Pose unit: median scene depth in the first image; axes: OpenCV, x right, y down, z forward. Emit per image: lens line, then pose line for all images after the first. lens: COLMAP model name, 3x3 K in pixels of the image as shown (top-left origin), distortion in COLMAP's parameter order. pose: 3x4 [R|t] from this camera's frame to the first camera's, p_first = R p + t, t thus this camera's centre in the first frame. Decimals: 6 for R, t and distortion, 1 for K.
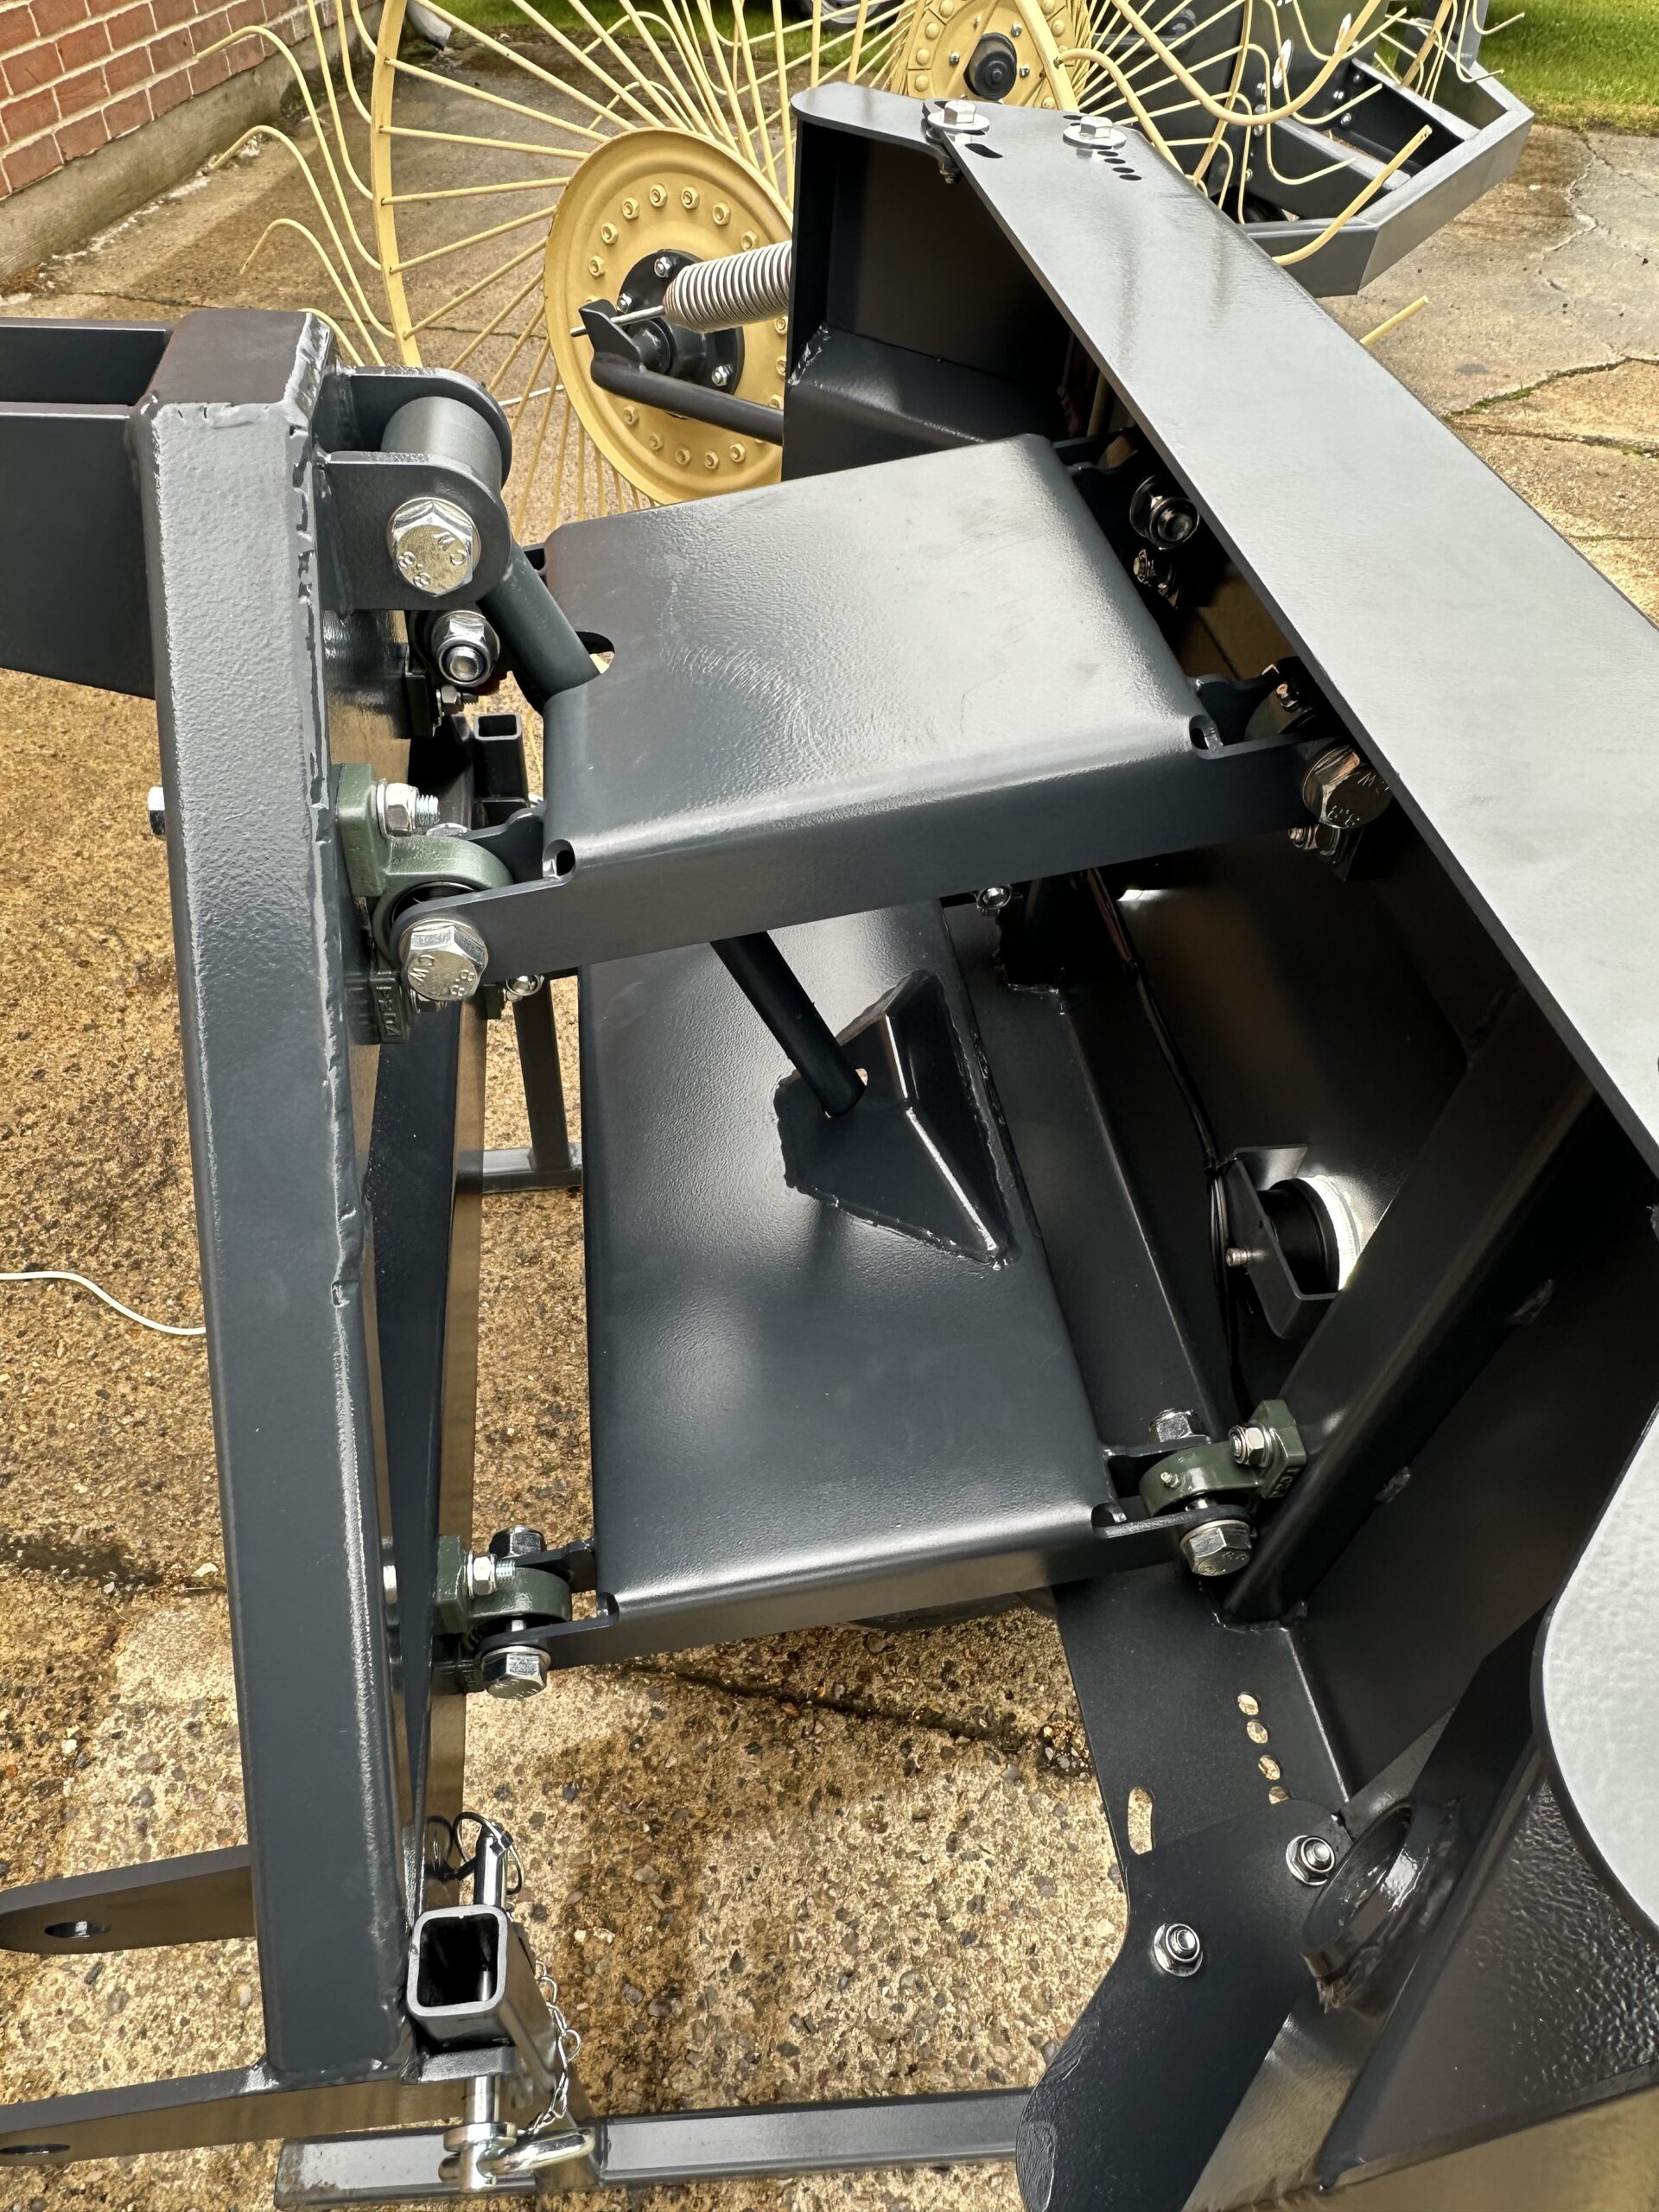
lens RADIAL K [[1411.2, 0, 782.5], [0, 1411.2, 1103.3], [0, 0, 1]] dist [-0.002304, 0.000300]
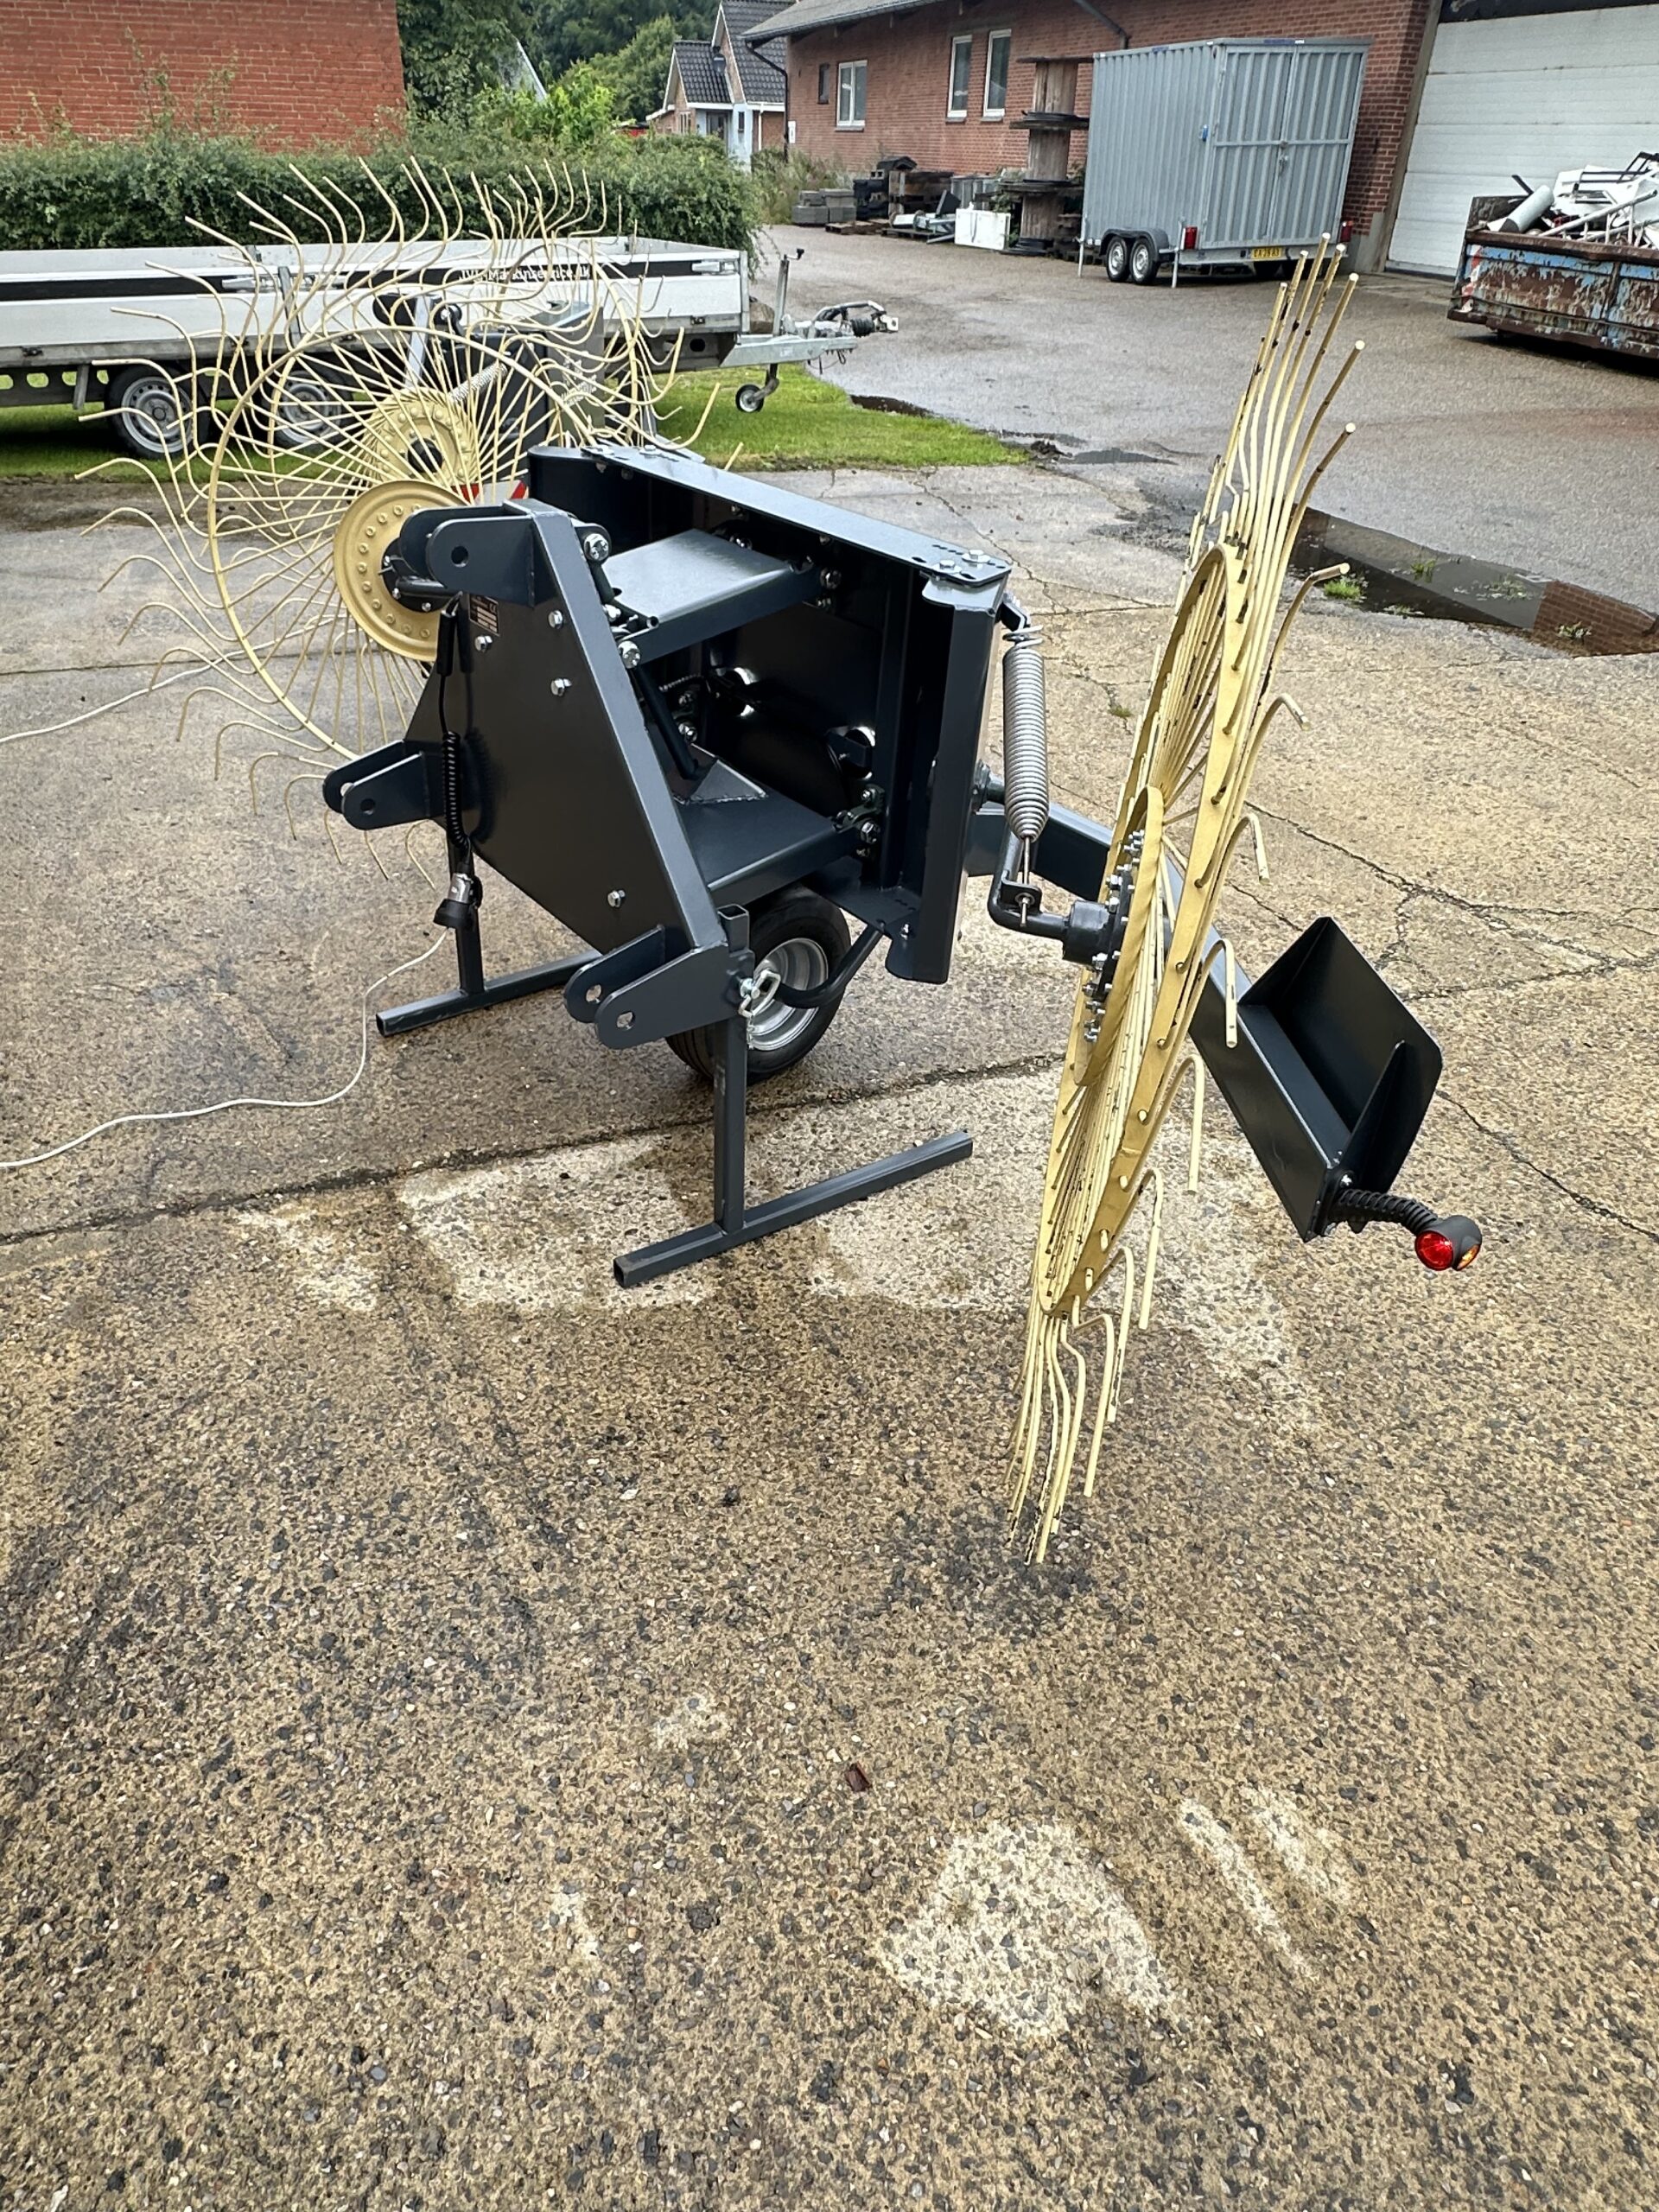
lens RADIAL K [[1411.2, 0, 782.5], [0, 1411.2, 1103.3], [0, 0, 1]] dist [-0.002304, 0.000300]
pose [[0.868735, -0.268962, 0.415884, -0.870571], [0.351656, 0.926266, -0.135533, 0.795803], [-0.348766, 0.263991, 0.899261, -1.042586]]
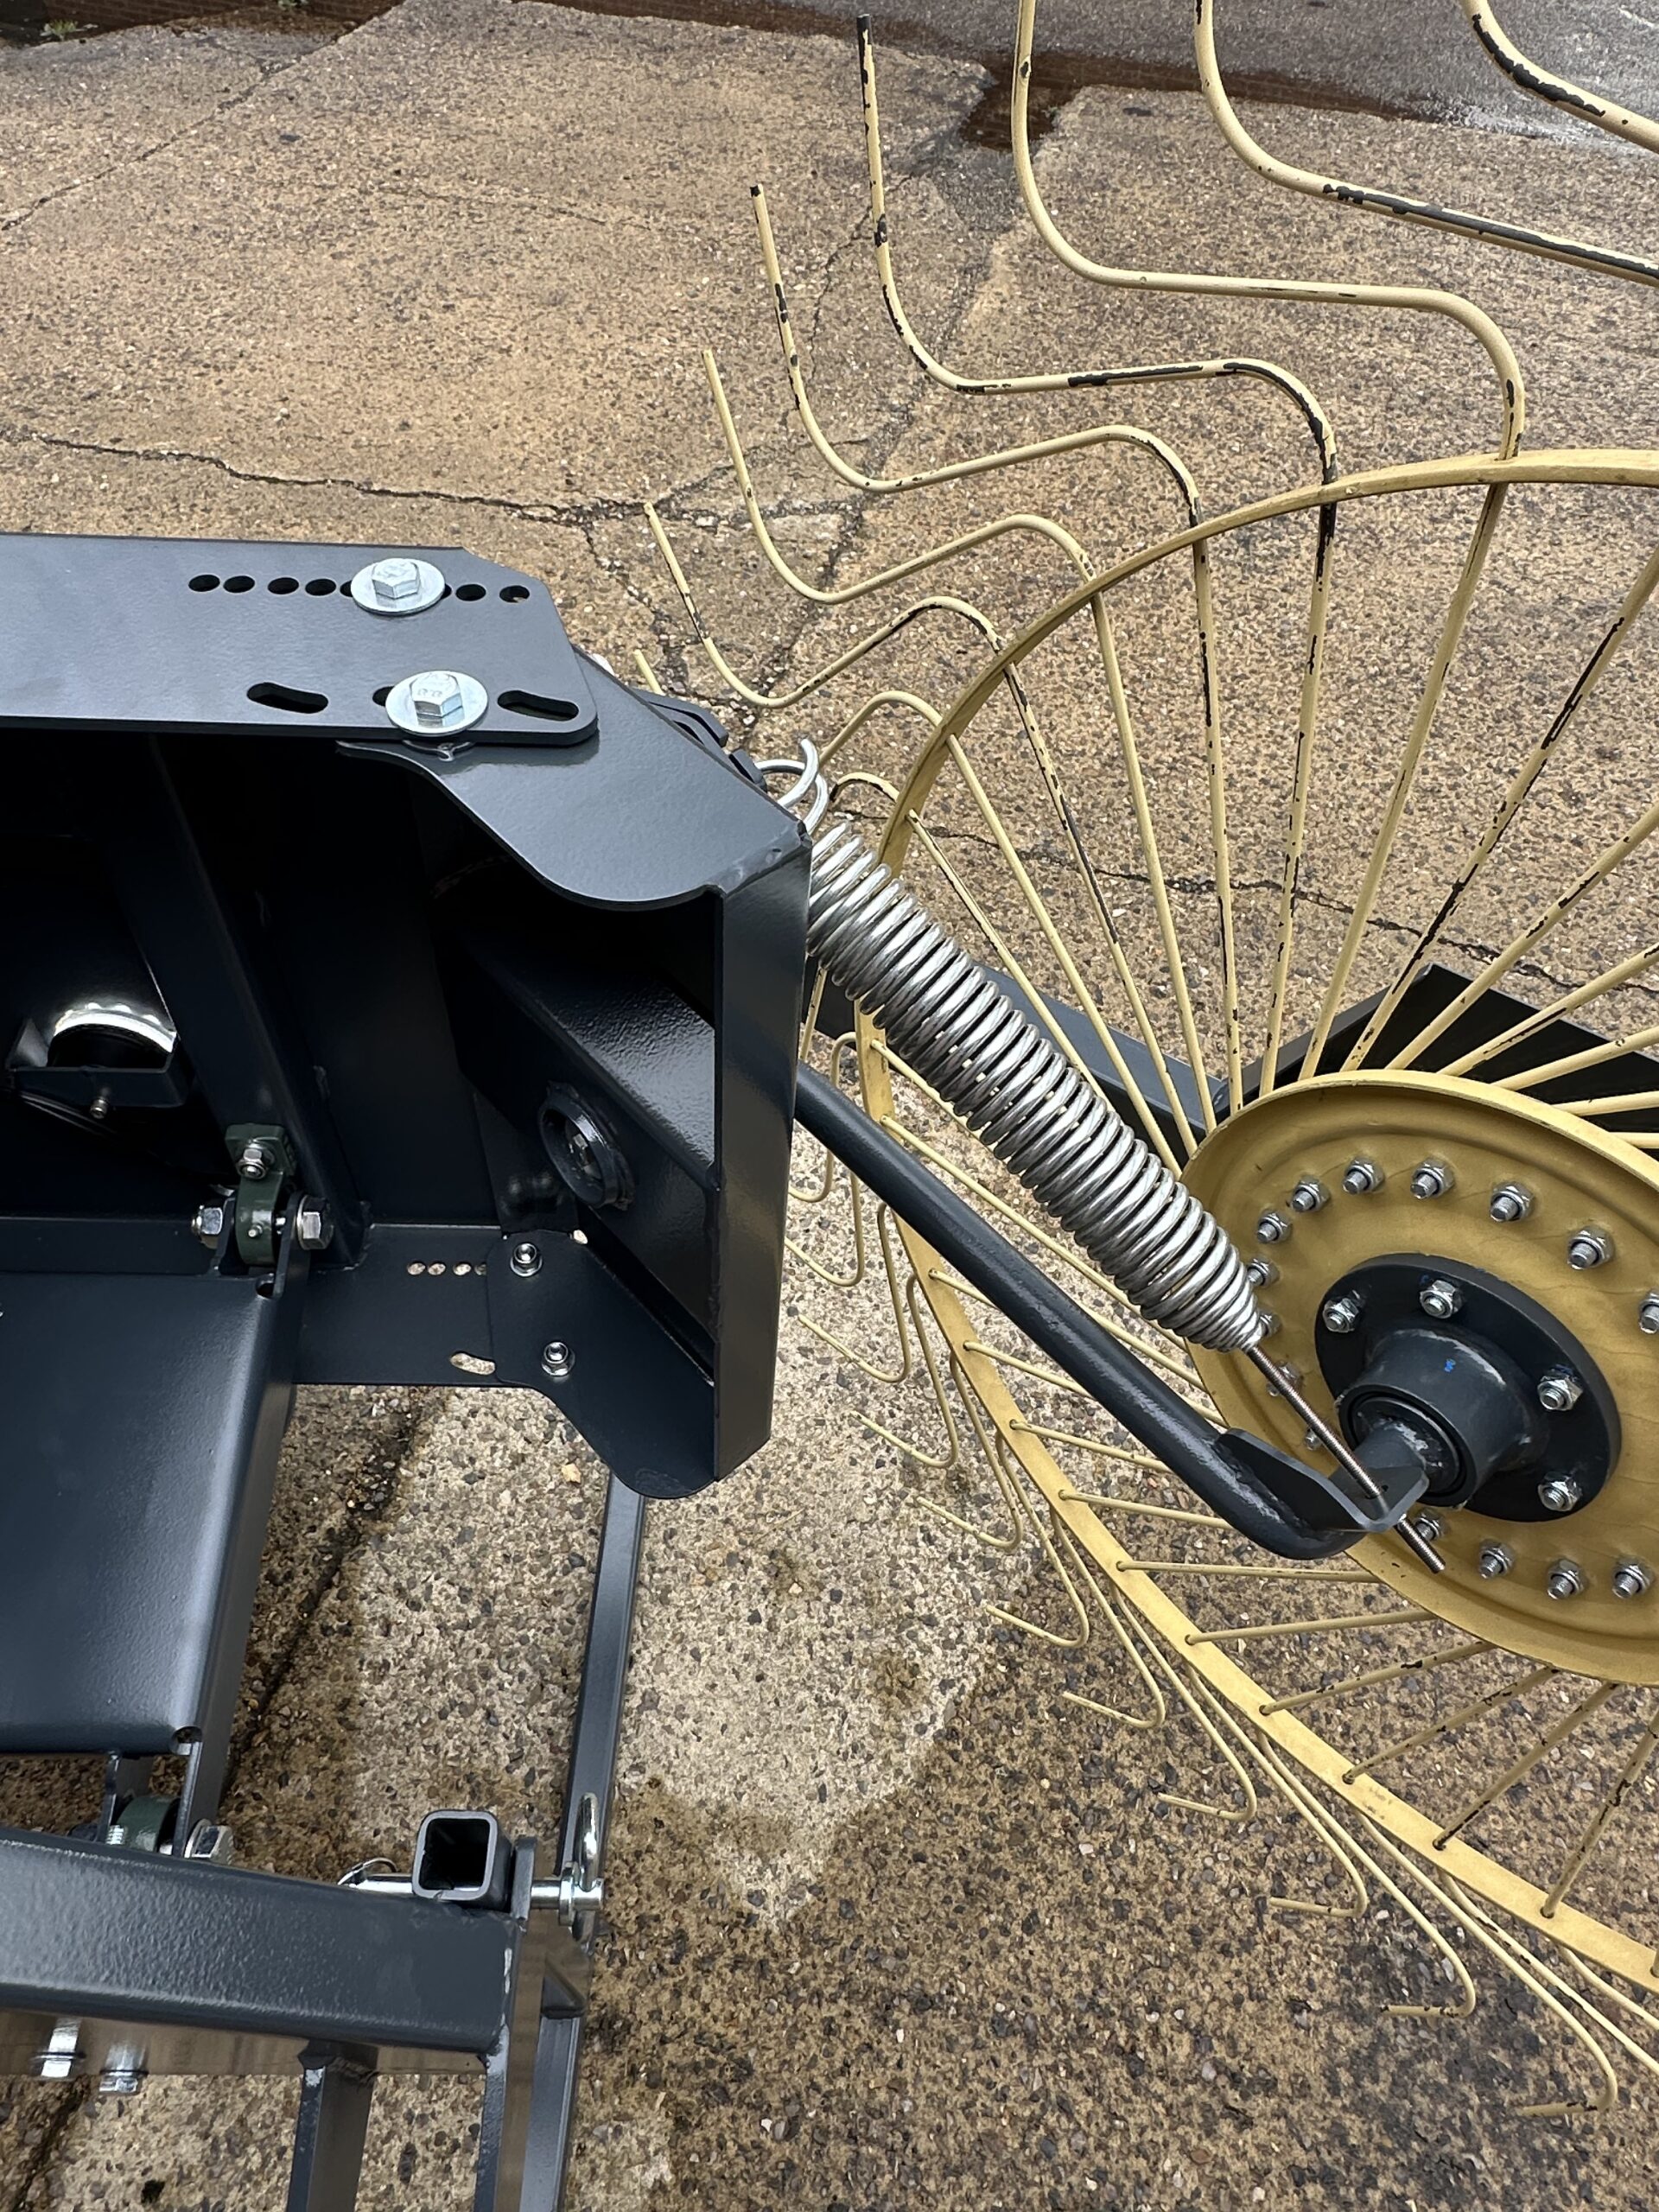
lens RADIAL K [[1411.2, 0, 782.5], [0, 1411.2, 1103.3], [0, 0, 1]] dist [-0.002304, 0.000300]
pose [[0.117016, -0.803240, 0.584048, -0.198294], [0.707693, 0.480033, 0.518400, -0.067169], [-0.696762, 0.352666, 0.624620, -0.092208]]
